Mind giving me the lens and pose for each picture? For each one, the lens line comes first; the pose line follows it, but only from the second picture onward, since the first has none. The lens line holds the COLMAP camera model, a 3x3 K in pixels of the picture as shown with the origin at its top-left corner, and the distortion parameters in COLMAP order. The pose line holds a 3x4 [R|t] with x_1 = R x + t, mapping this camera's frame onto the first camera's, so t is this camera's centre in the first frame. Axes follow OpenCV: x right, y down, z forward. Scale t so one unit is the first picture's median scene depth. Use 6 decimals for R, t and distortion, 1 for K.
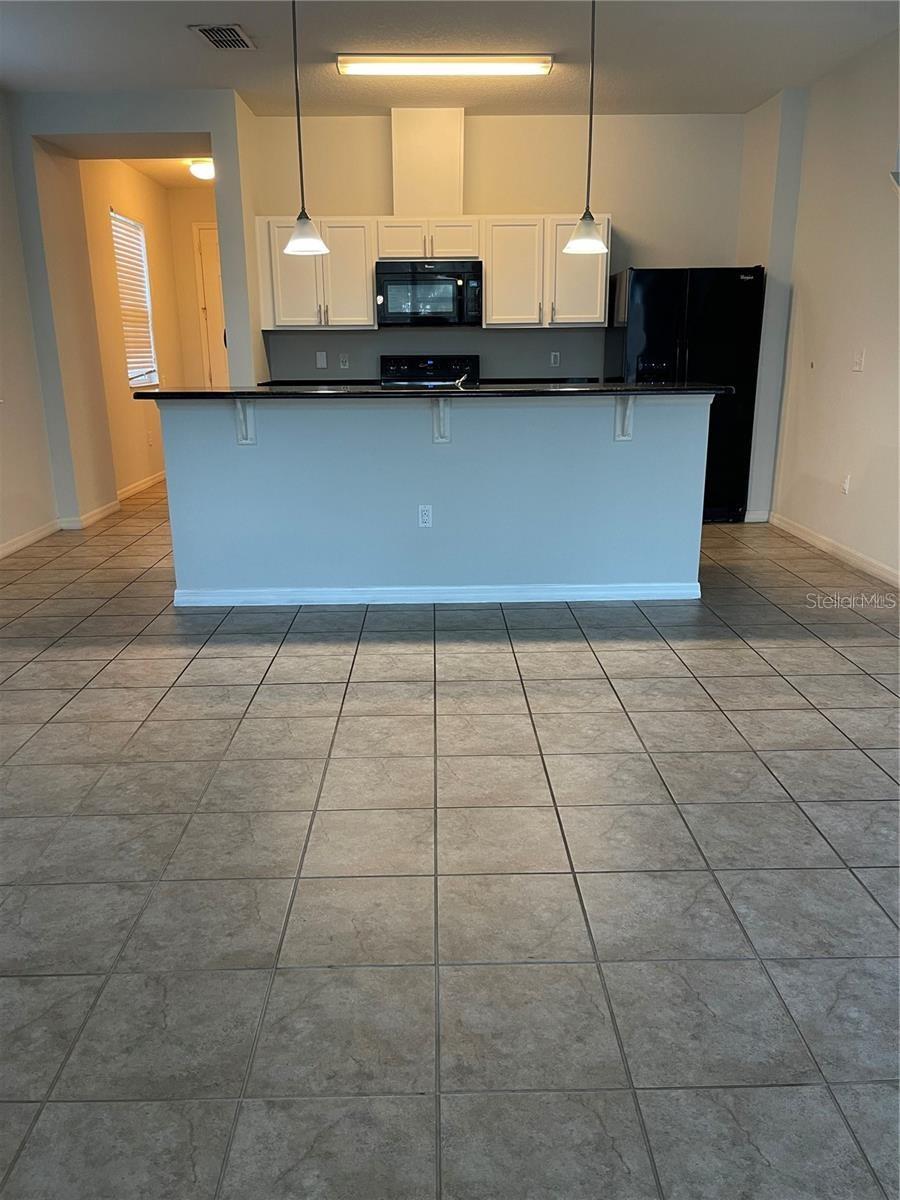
lens RADIAL K [[903.5, 0, 450.0], [0, 903.5, 600.0], [0, 0, 1]] dist [0.028919, -0.000728]
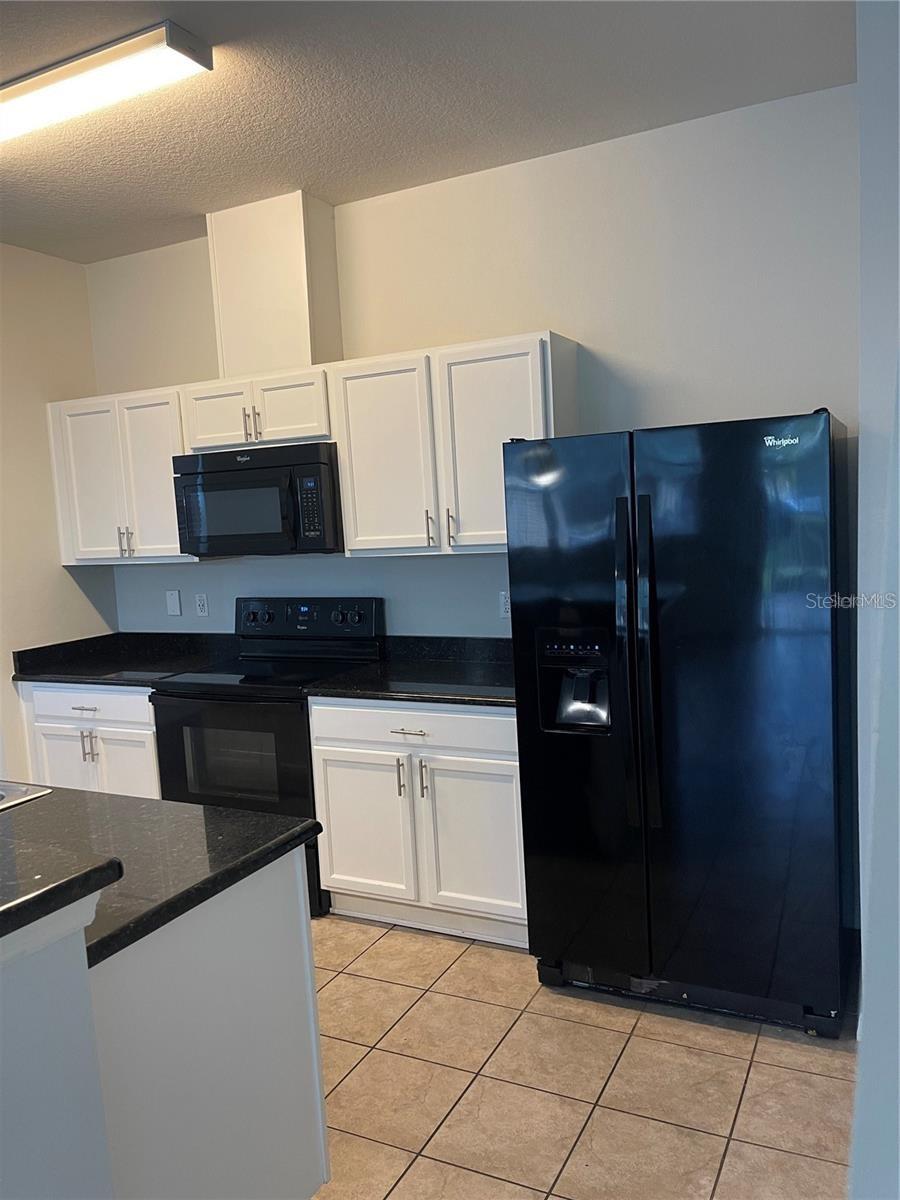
lens RADIAL K [[903.5, 0, 450.0], [0, 903.5, 600.0], [0, 0, 1]] dist [0.028919, -0.000728]
pose [[0.880622, 0.006207, -0.473779, 0.359640], [-0.063995, 0.992310, -0.105948, -0.224099], [0.469478, 0.123620, 0.874247, 0.563020]]
